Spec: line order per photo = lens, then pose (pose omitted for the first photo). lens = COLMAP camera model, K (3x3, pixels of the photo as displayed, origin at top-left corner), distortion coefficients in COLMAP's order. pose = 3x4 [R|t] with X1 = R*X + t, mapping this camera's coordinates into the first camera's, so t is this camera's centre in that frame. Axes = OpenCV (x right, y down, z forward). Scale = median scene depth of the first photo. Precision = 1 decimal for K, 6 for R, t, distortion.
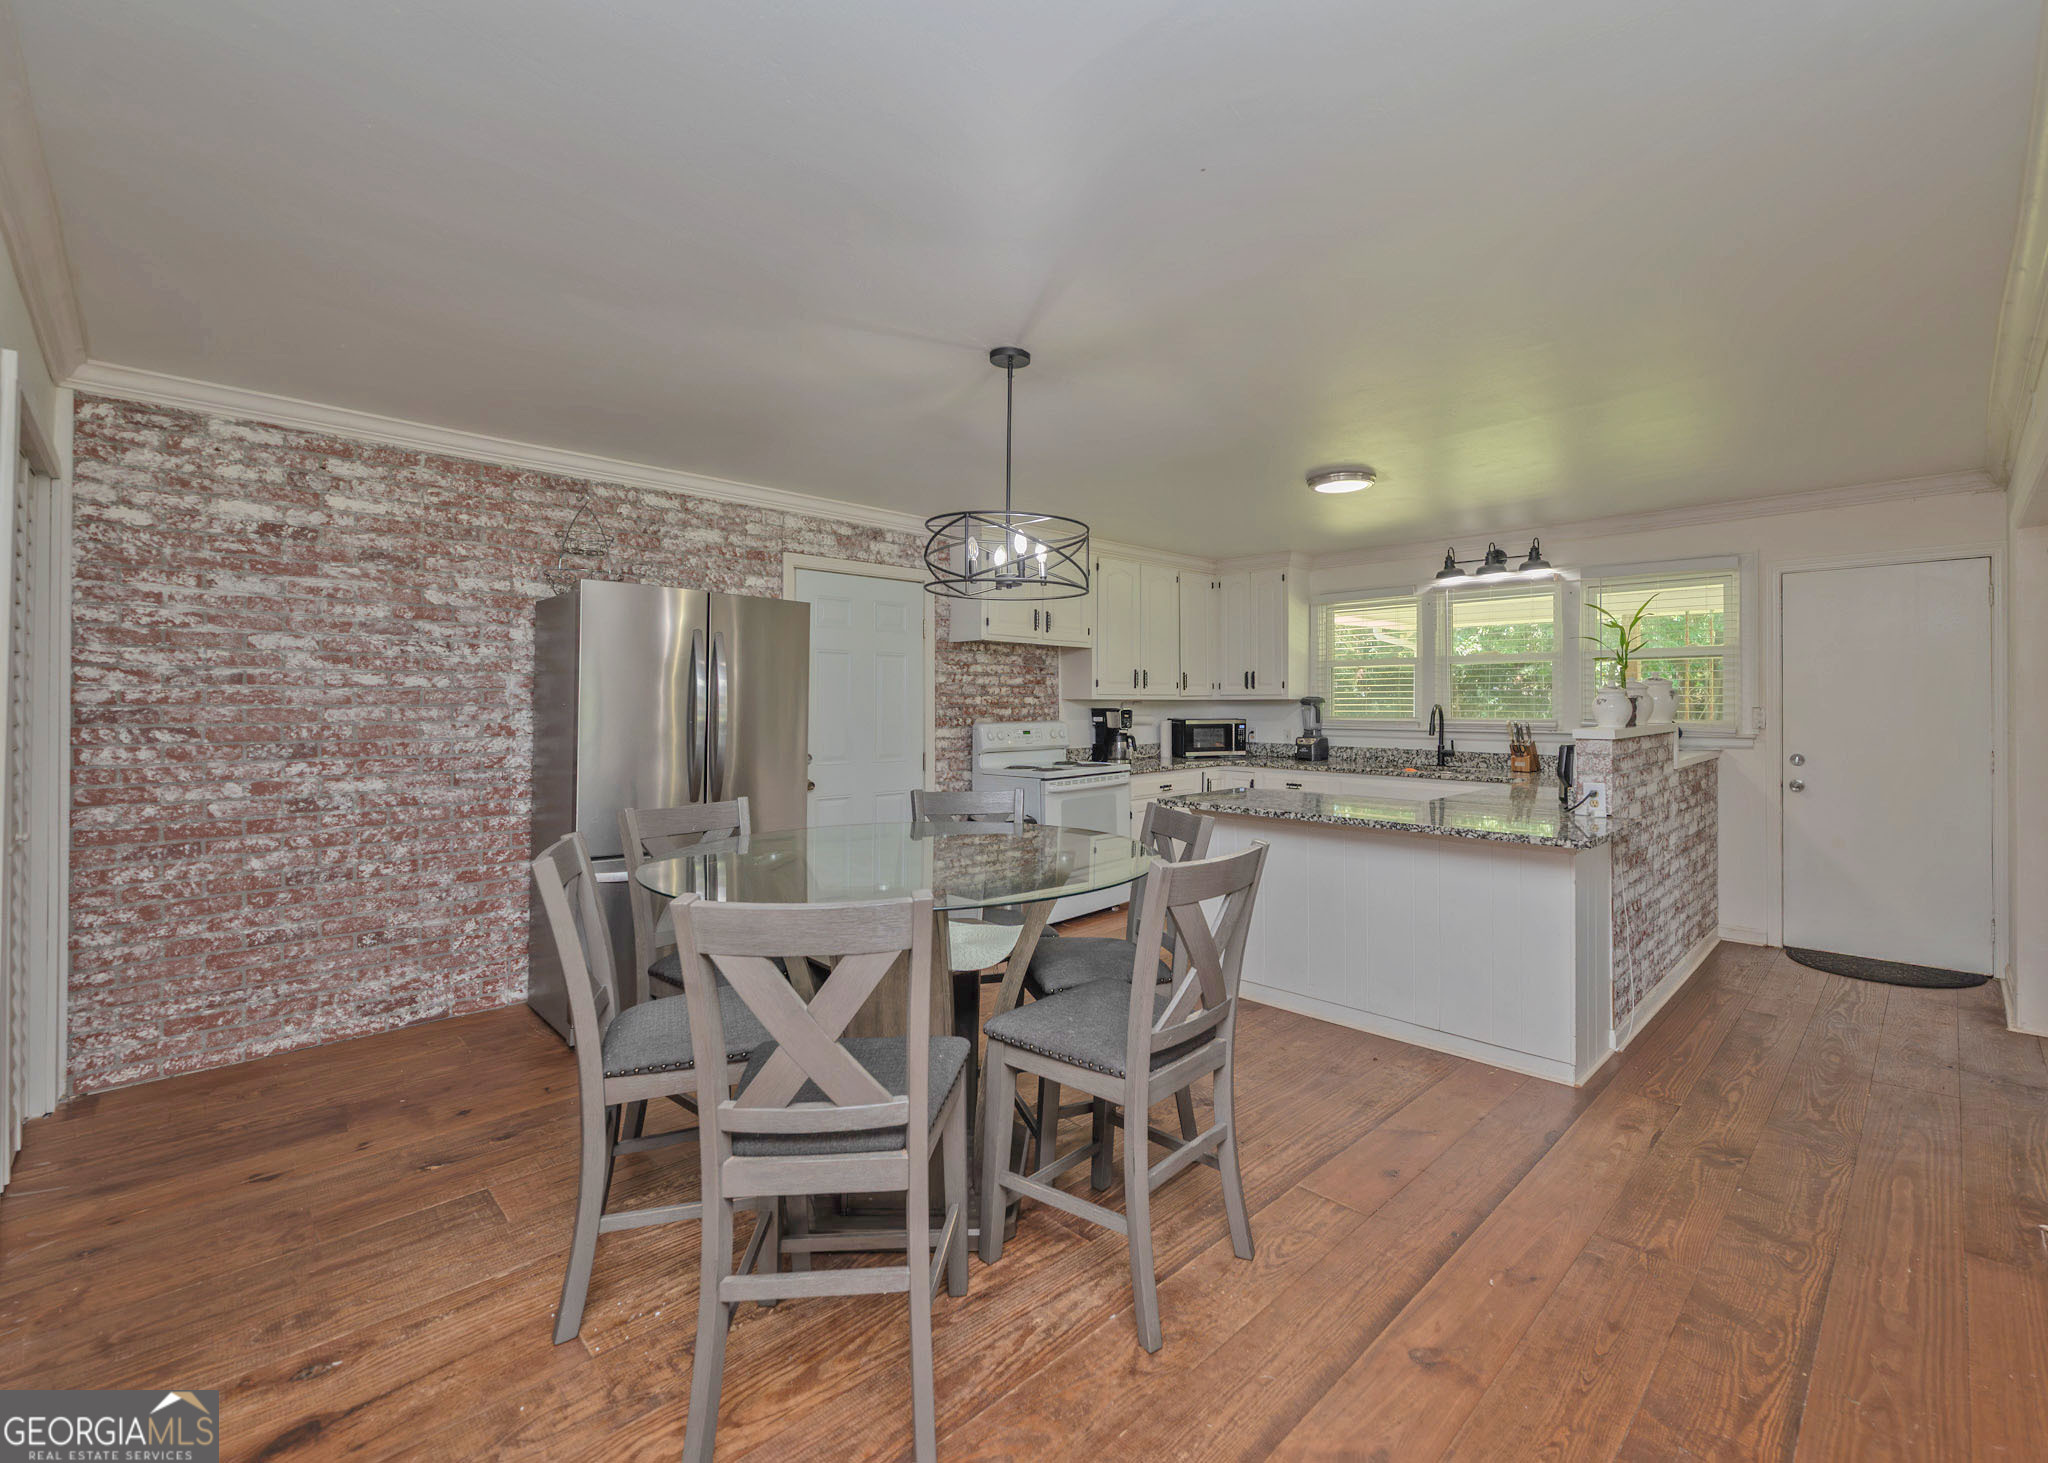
lens RADIAL K [[914.2, 0, 1132.3], [0, 914.2, 698.2], [0, 0, 1]] dist [-0.001362, 0.002754]
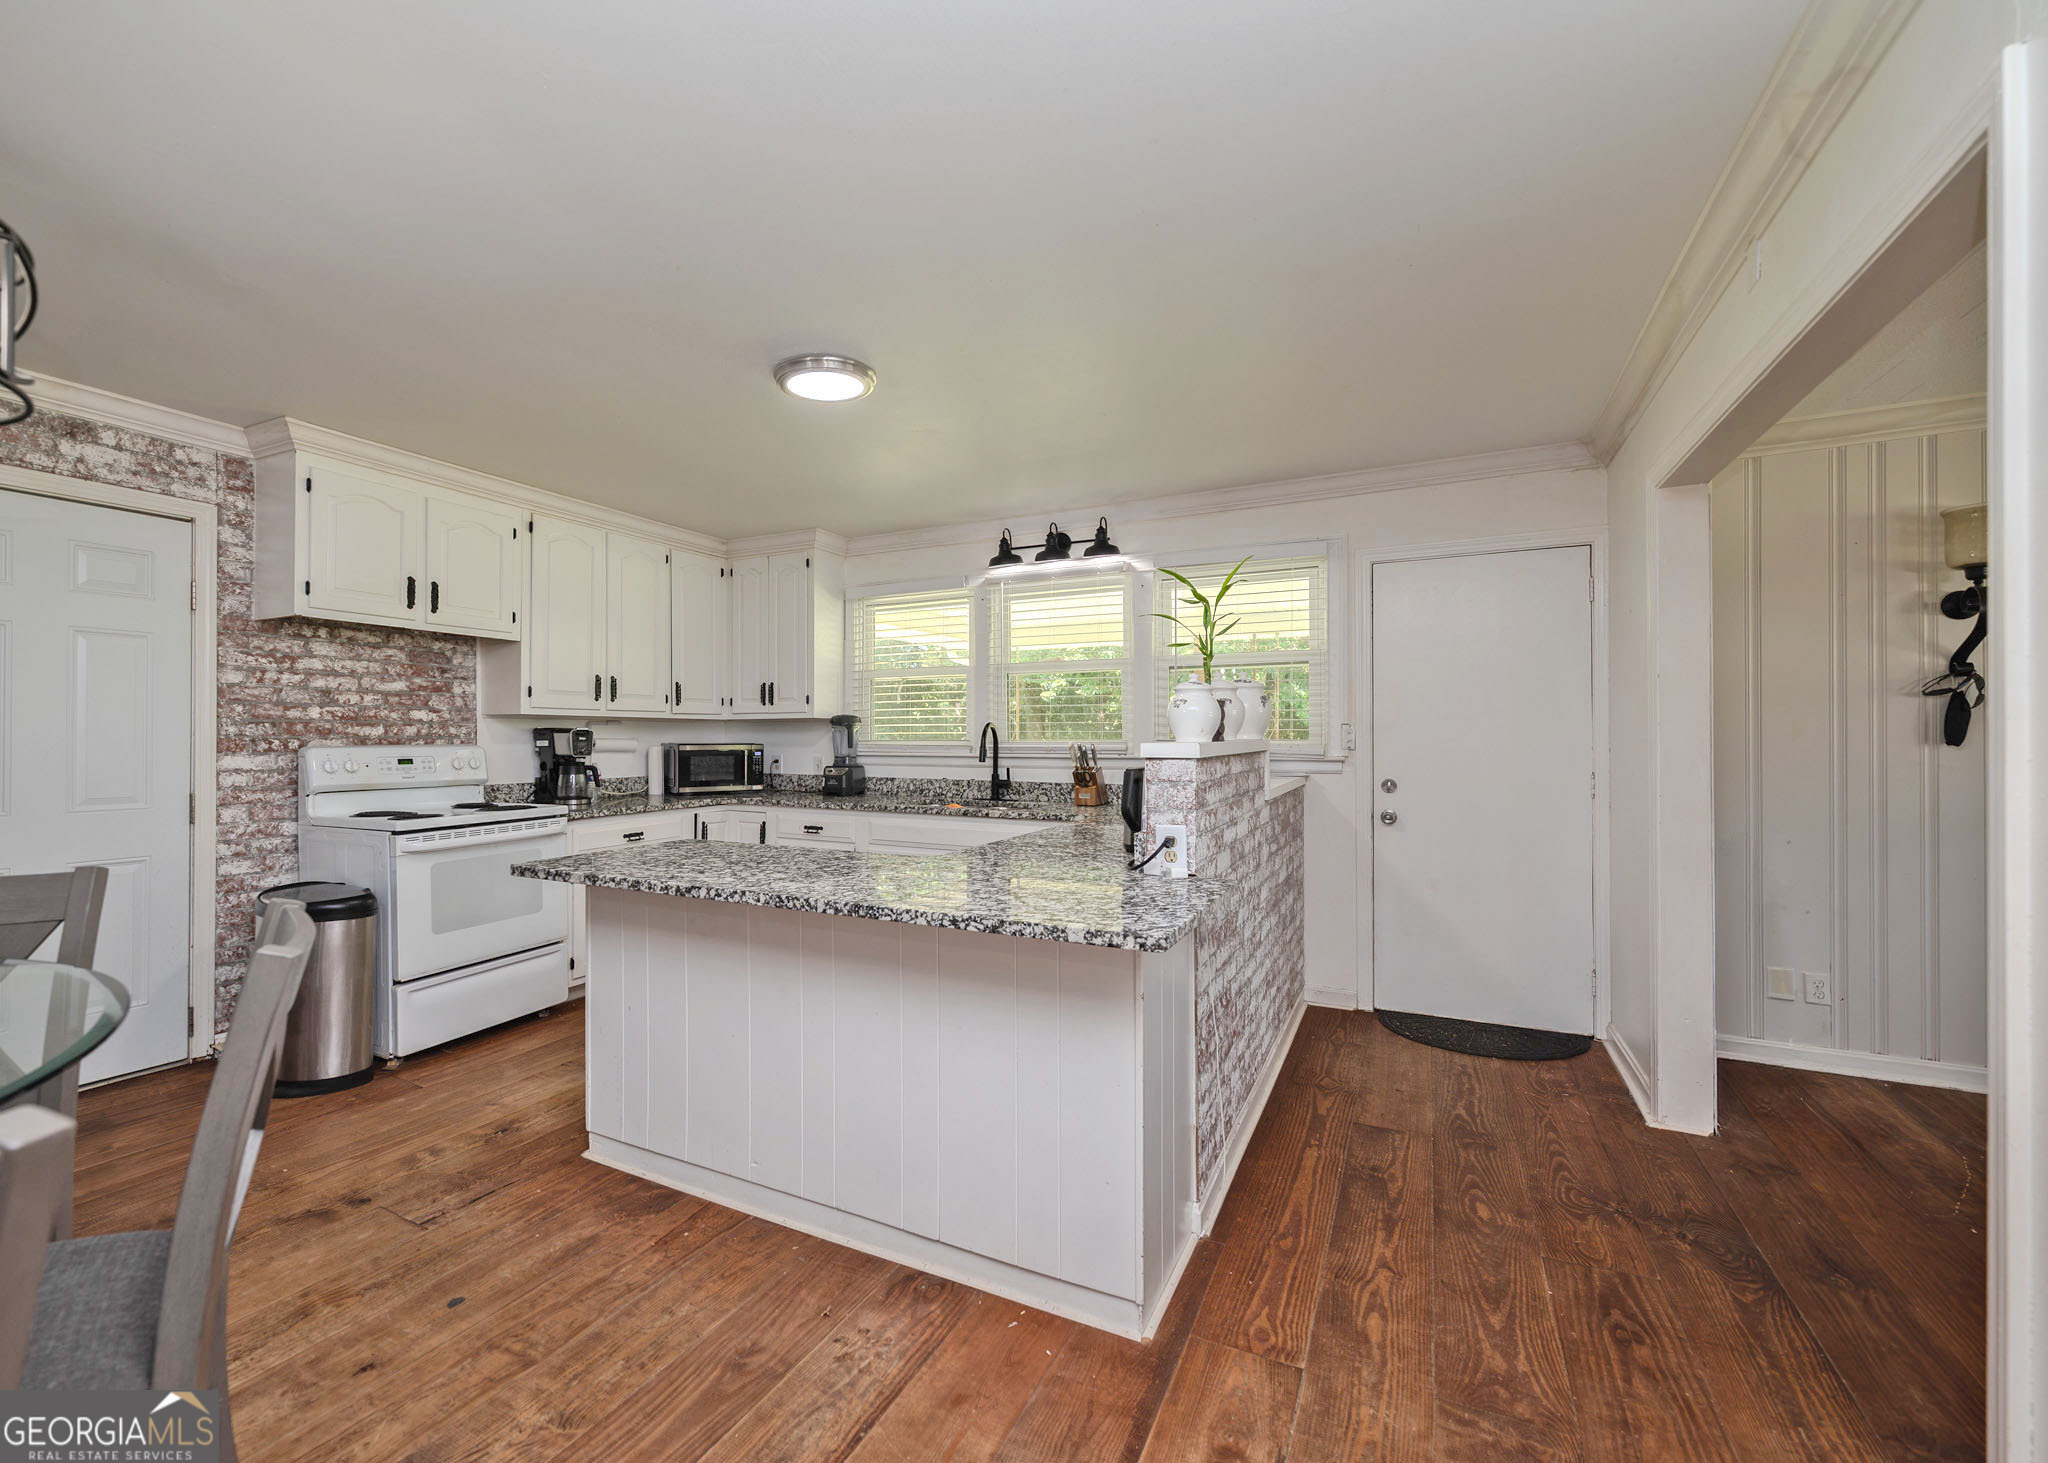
lens RADIAL K [[881.4, 0, 993.2], [0, 881.4, 728.1], [0, 0, 1]] dist [-0.007419, 0.000074]
pose [[0.962479, 0.003931, 0.271329, 0.163561], [-0.001989, 0.999970, -0.007433, 0.021671], [-0.271350, 0.006614, 0.962458, 0.330383]]
